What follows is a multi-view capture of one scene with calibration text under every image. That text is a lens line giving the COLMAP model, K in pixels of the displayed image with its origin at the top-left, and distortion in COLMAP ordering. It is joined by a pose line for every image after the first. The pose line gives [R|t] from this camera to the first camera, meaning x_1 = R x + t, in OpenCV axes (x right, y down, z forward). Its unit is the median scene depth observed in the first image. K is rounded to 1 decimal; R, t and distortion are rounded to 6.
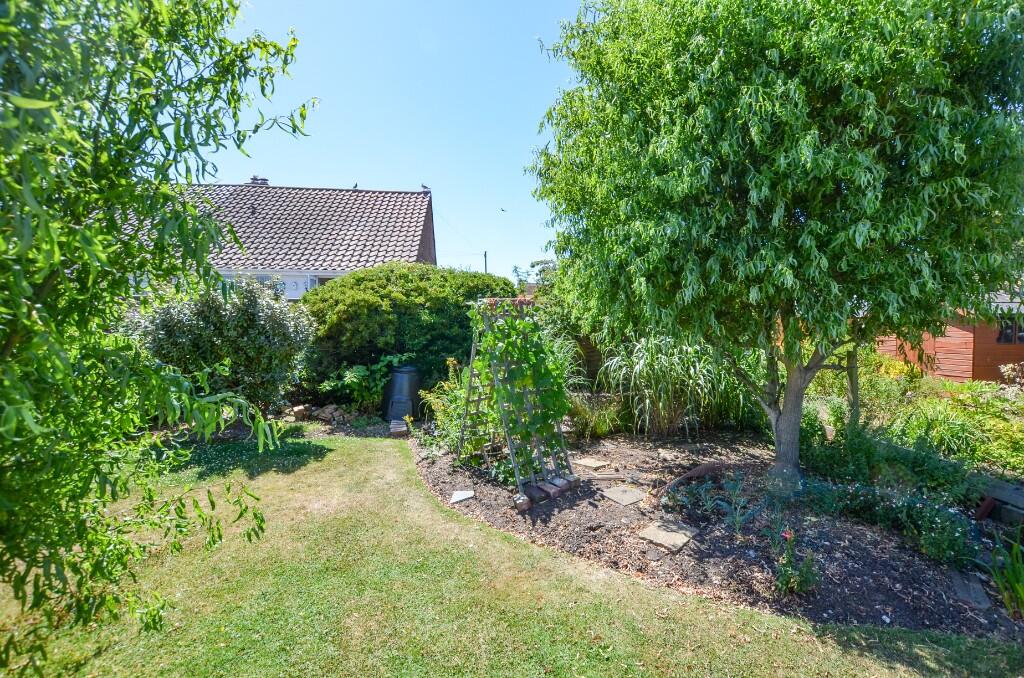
lens RADIAL K [[445.2, 0, 519.0], [0, 445.2, 333.2], [0, 0, 1]] dist [-0.010128, -0.000125]
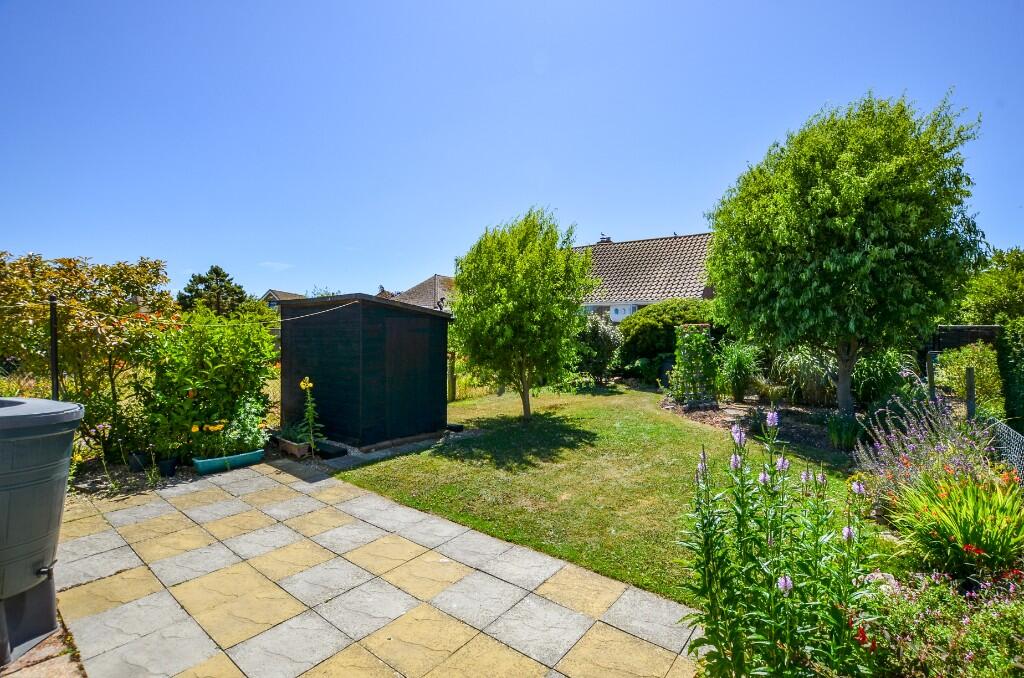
lens RADIAL K [[453.8, 0, 529.0], [0, 453.8, 339.4], [0, 0, 1]] dist [-0.030280, 0.000795]
pose [[0.760659, 0.008143, -0.649100, 0.515047], [-0.015724, 0.999859, -0.005883, 0.013350], [0.648961, 0.014681, 0.760680, -0.791756]]
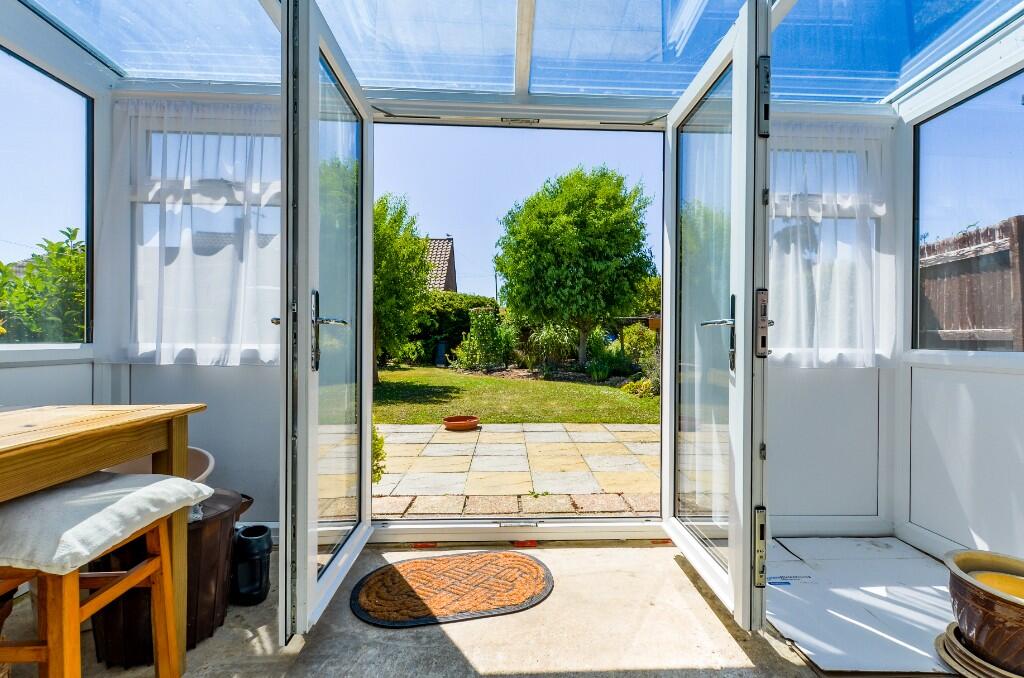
lens RADIAL K [[447.8, 0, 533.8], [0, 447.8, 336.7], [0, 0, 1]] dist [0.003083, -0.000428]
pose [[0.999970, -0.000286, -0.007686, 0.201321], [0.000087, 0.999665, -0.025892, 0.113238], [0.007691, 0.025891, 0.999635, -1.168457]]
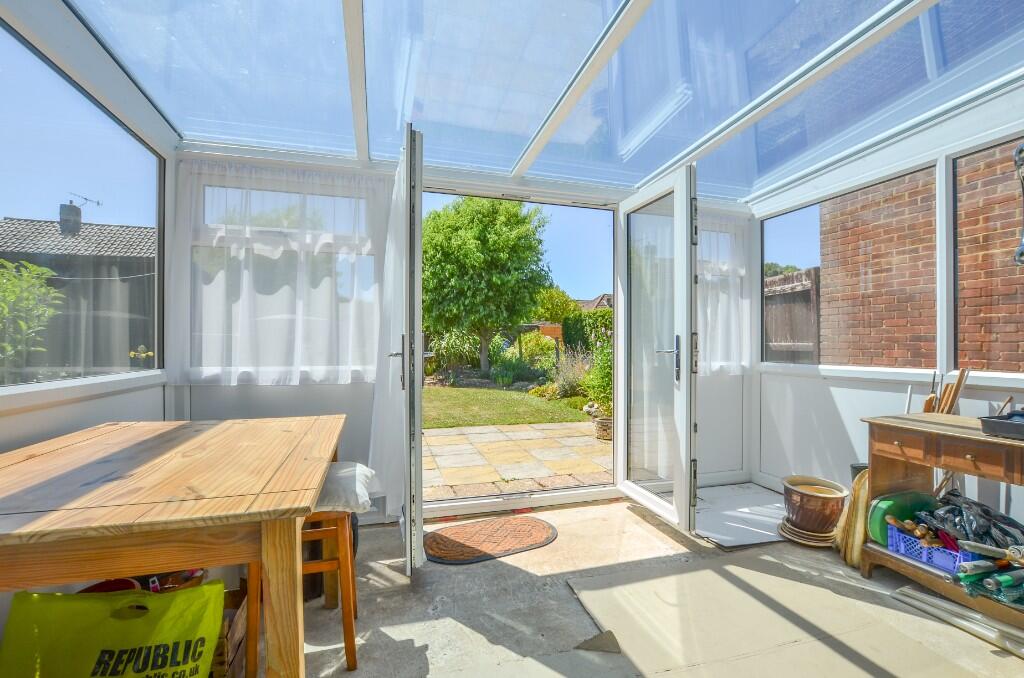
lens RADIAL K [[453.8, 0, 529.0], [0, 453.8, 339.4], [0, 0, 1]] dist [-0.030280, 0.000795]
pose [[0.970610, -0.003920, 0.240626, 0.104512], [0.010989, 0.999546, -0.028044, 0.101161], [-0.240407, 0.029864, 0.970213, -1.264574]]
